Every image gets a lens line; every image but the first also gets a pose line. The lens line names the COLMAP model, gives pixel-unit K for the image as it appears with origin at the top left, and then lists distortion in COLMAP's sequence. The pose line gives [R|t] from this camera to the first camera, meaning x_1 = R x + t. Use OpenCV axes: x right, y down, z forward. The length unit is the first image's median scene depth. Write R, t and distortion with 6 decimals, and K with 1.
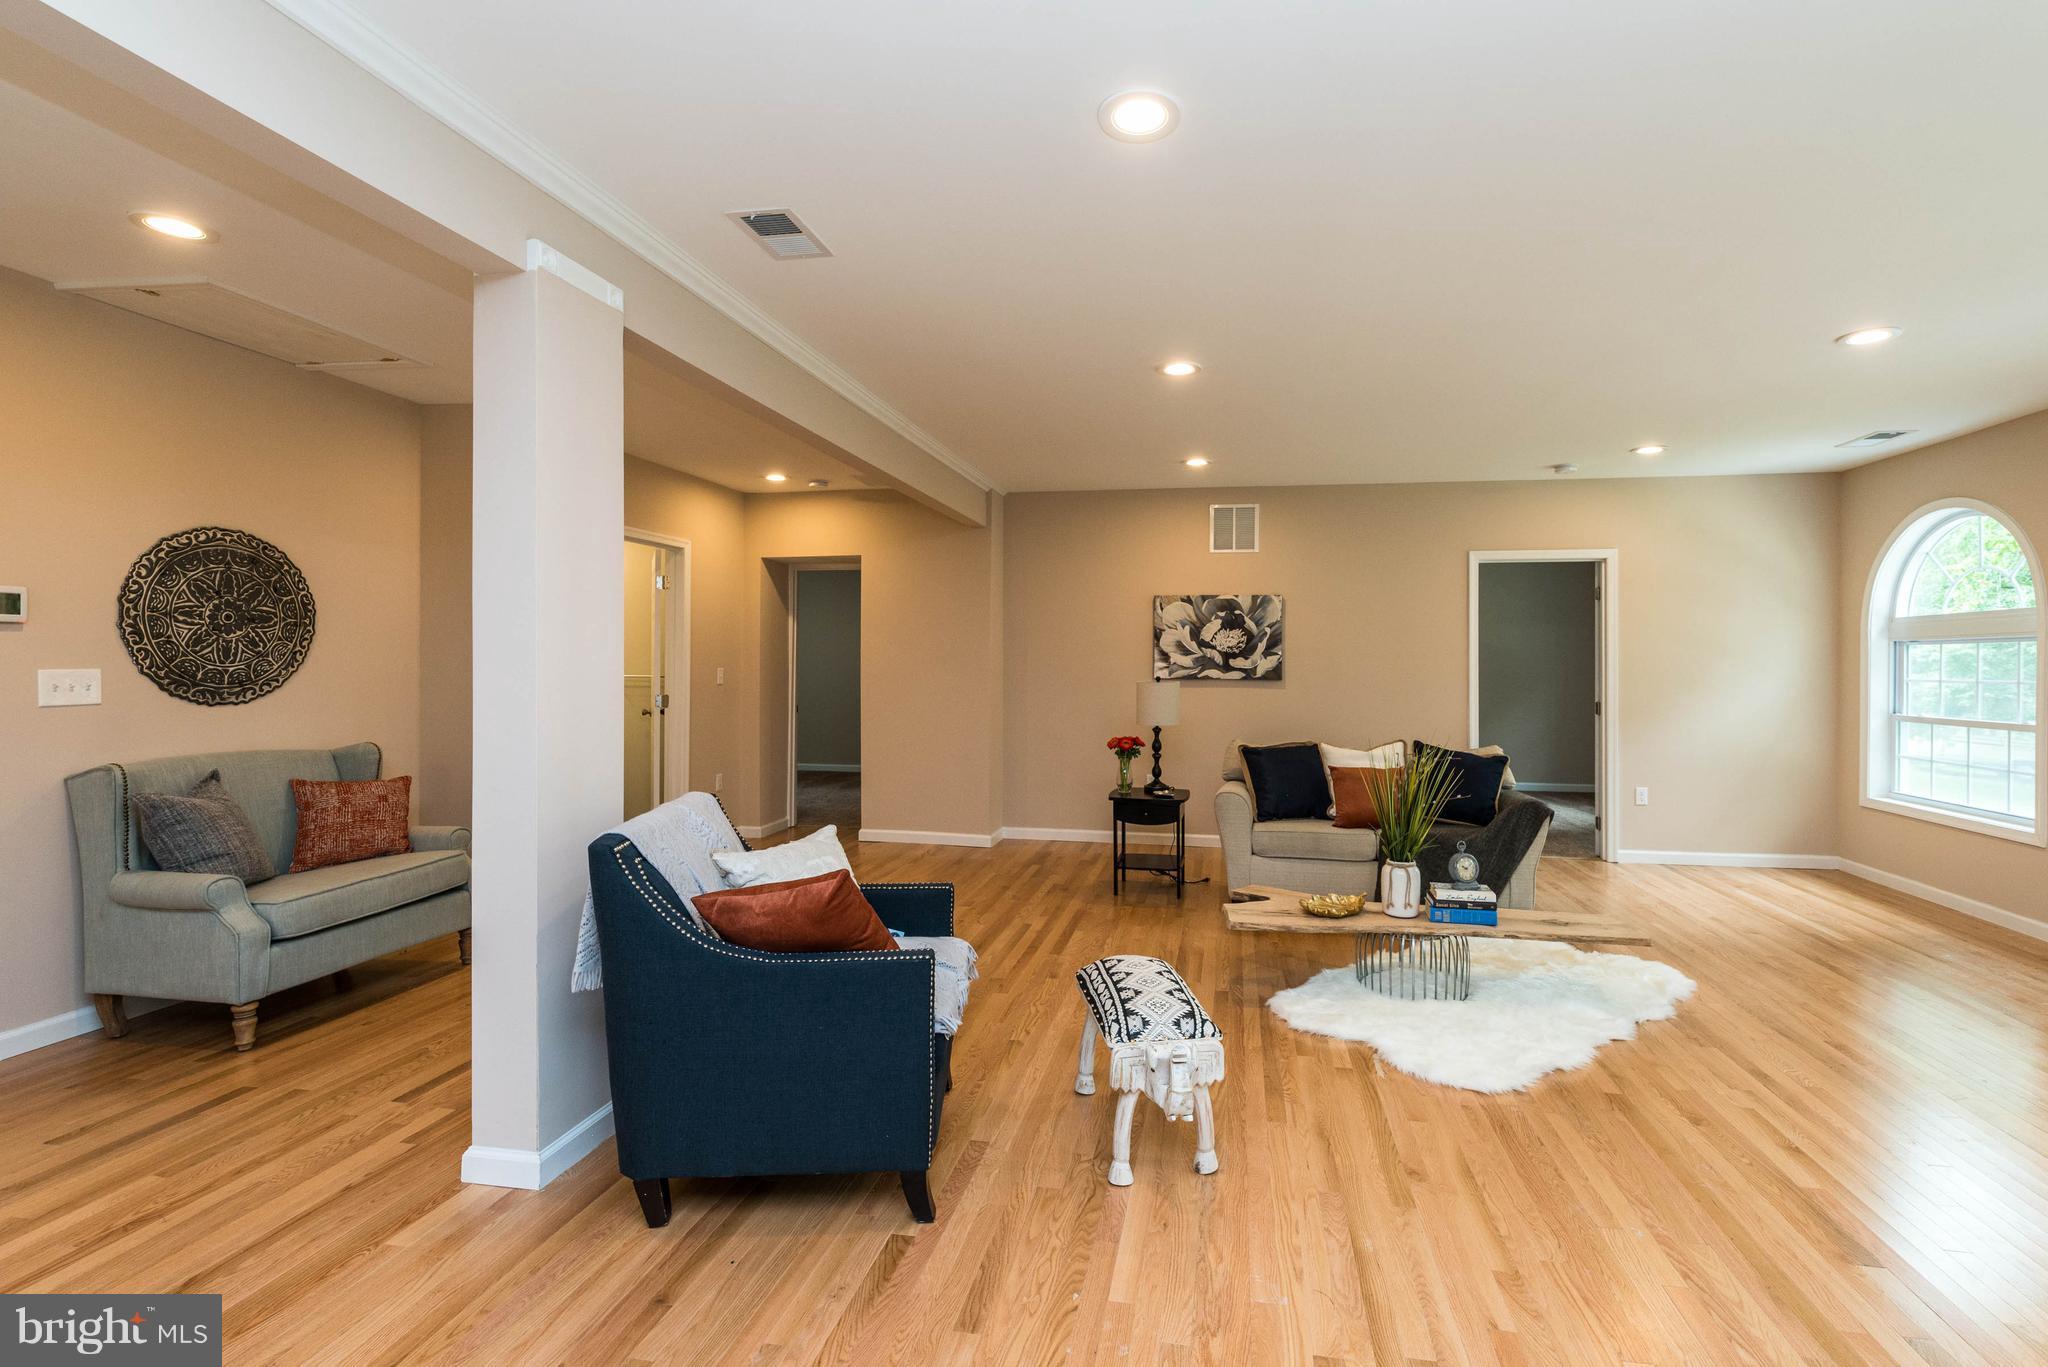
lens RADIAL K [[901.7, 0, 1087.6], [0, 901.7, 664.9], [0, 0, 1]] dist [0.003987, 0.000406]
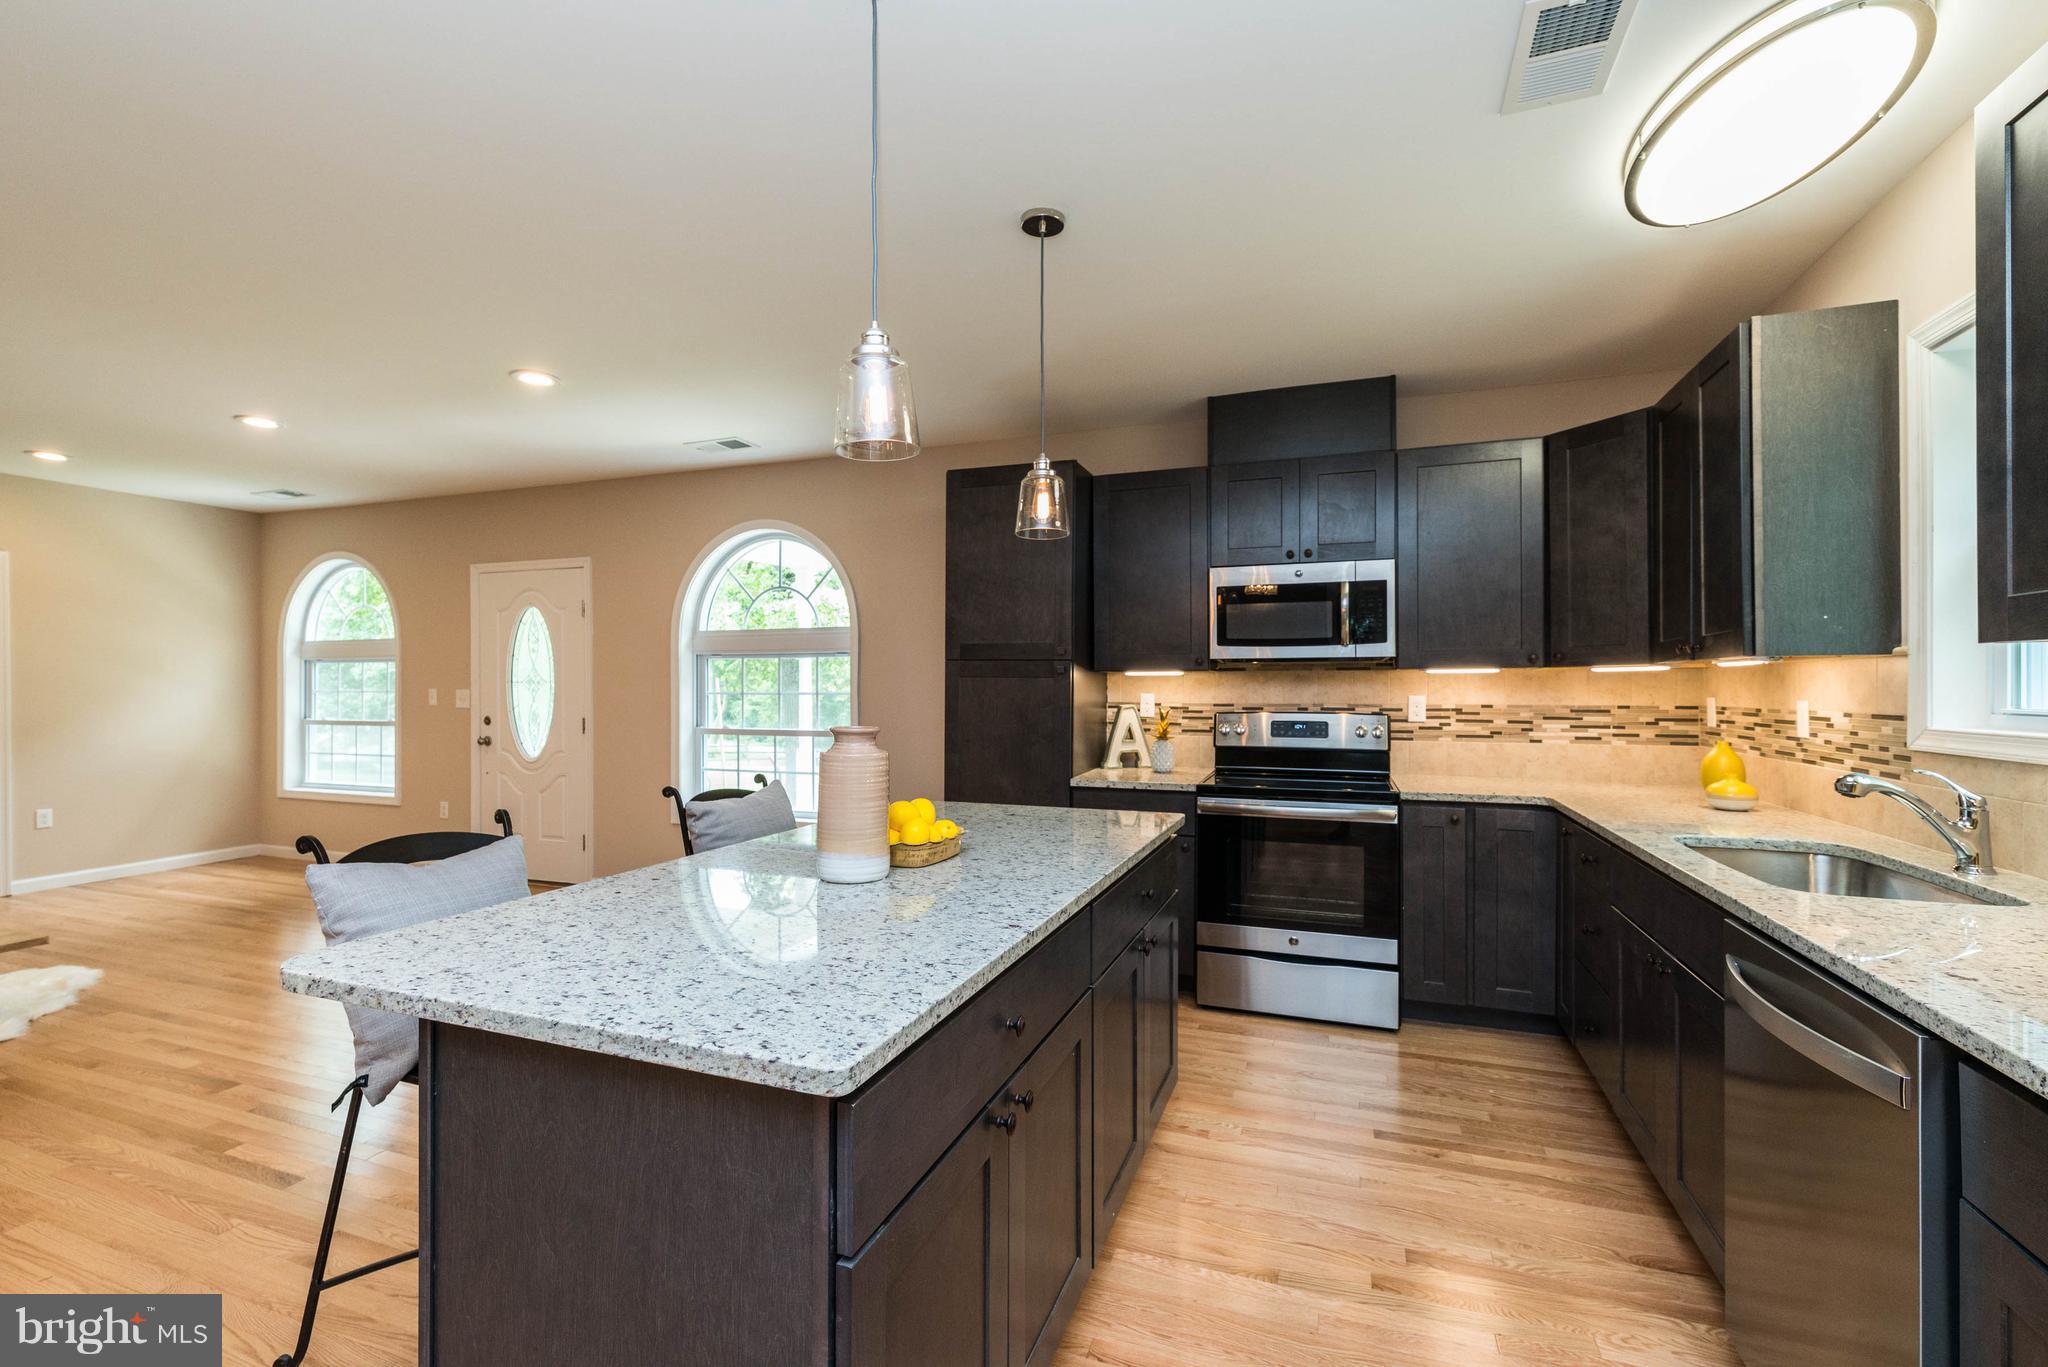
lens RADIAL K [[869.9, 0, 1025.5], [0, 869.9, 686.0], [0, 0, 1]] dist [0.000573, -0.000813]
pose [[0.180048, -0.005789, 0.983641, -0.091879], [0.001001, 0.999983, 0.005702, 0.003397], [-0.983657, -0.000042, 0.180050, -0.167932]]
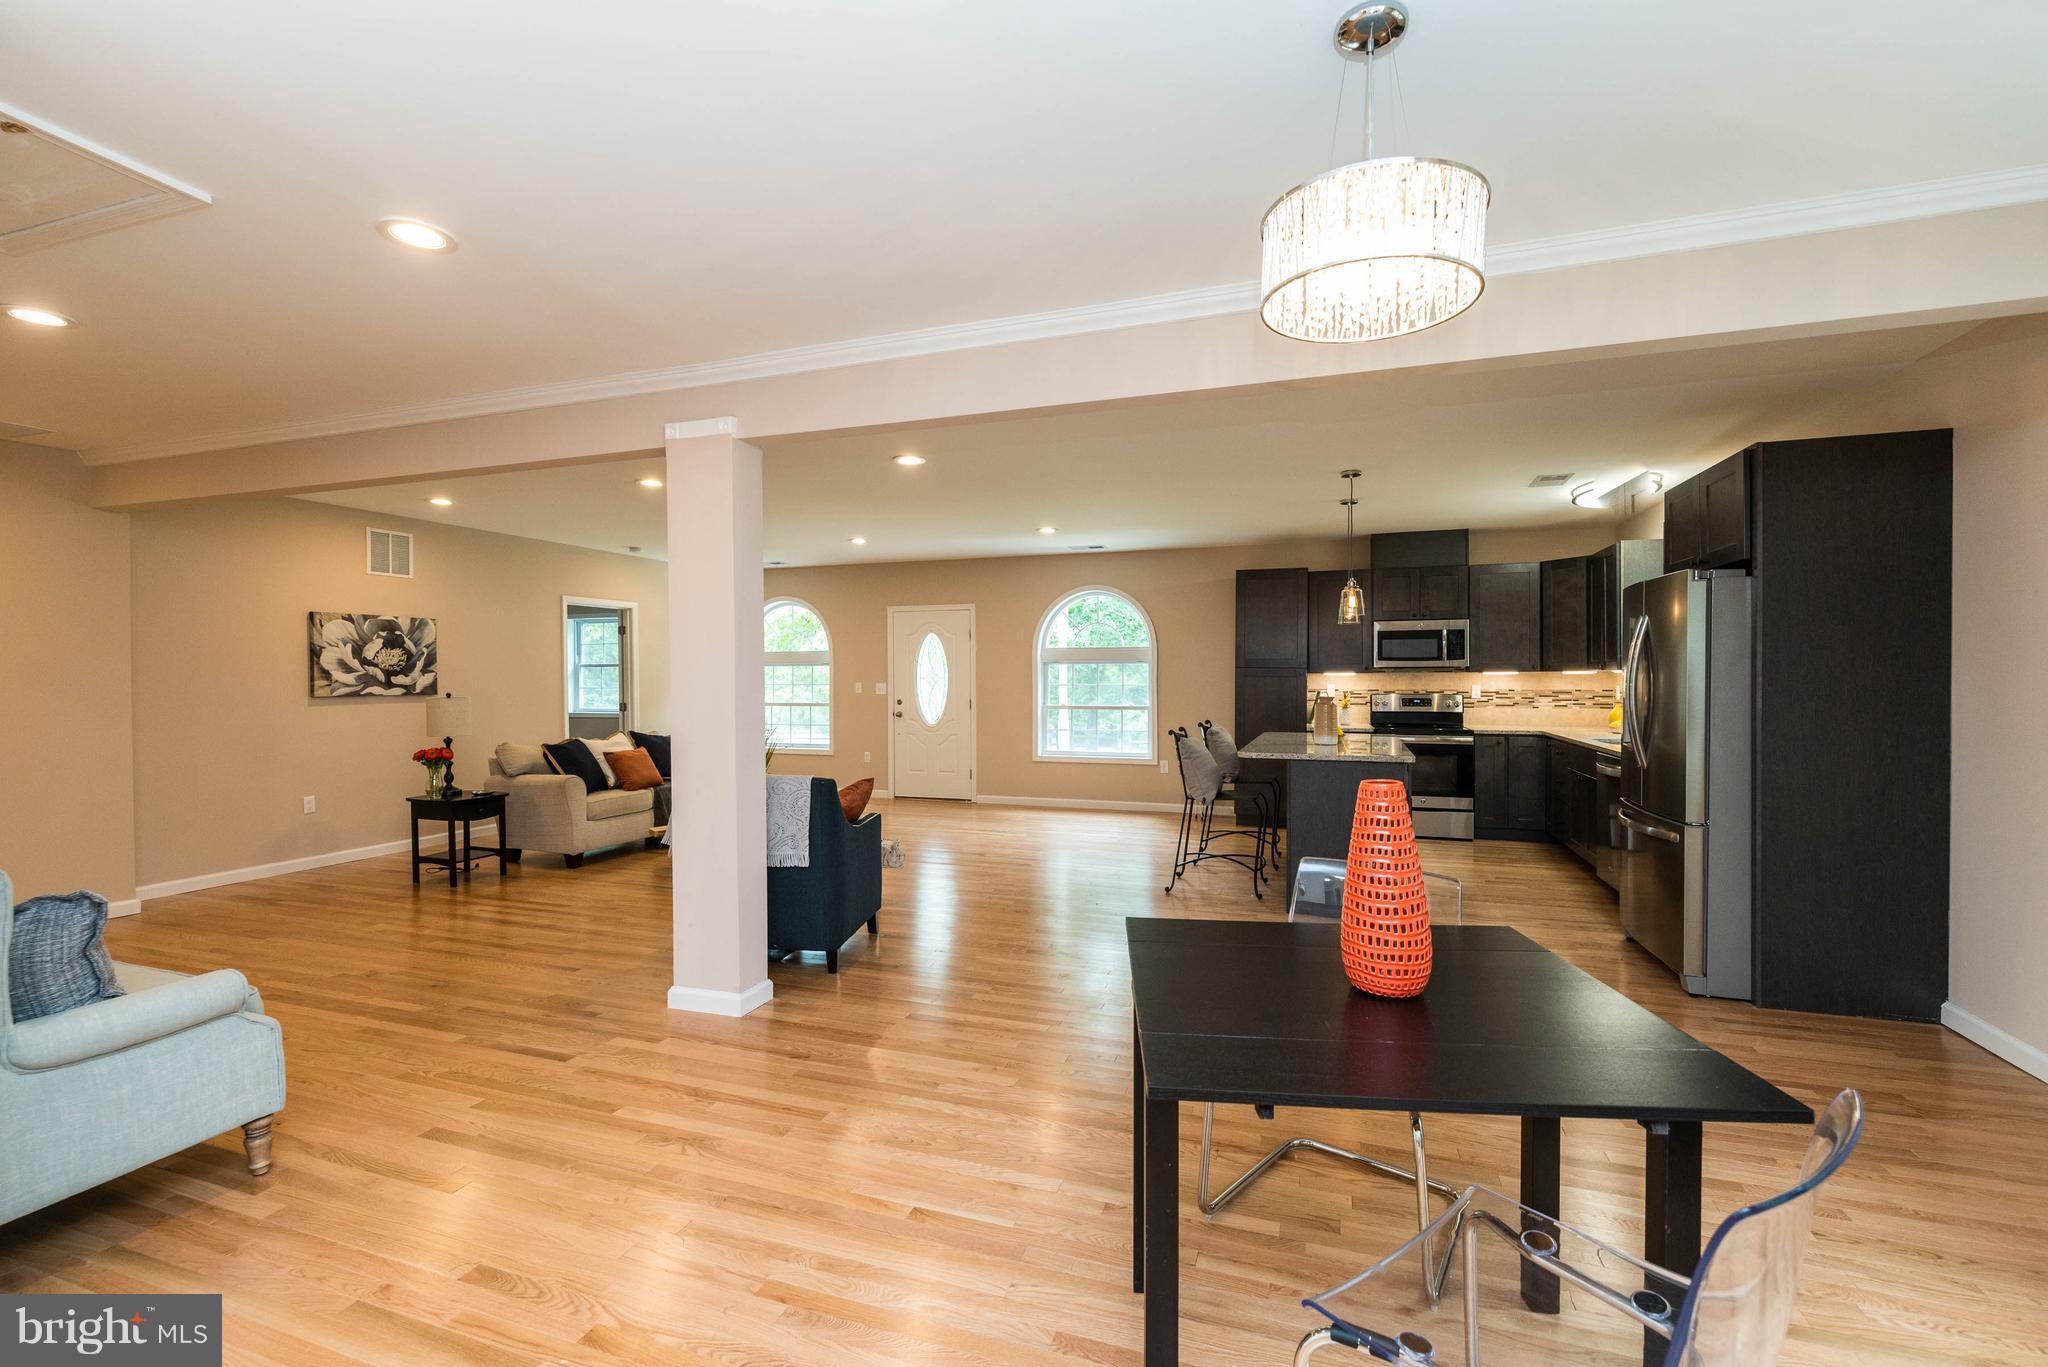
lens RADIAL K [[880.2, 0, 1020.9], [0, 880.2, 684.7], [0, 0, 1]] dist [-0.008229, -0.000085]
pose [[0.172914, -0.018763, 0.984758, -0.782315], [0.004848, 0.999823, 0.018199, -0.012600], [-0.984925, 0.001627, 0.172974, 0.094616]]
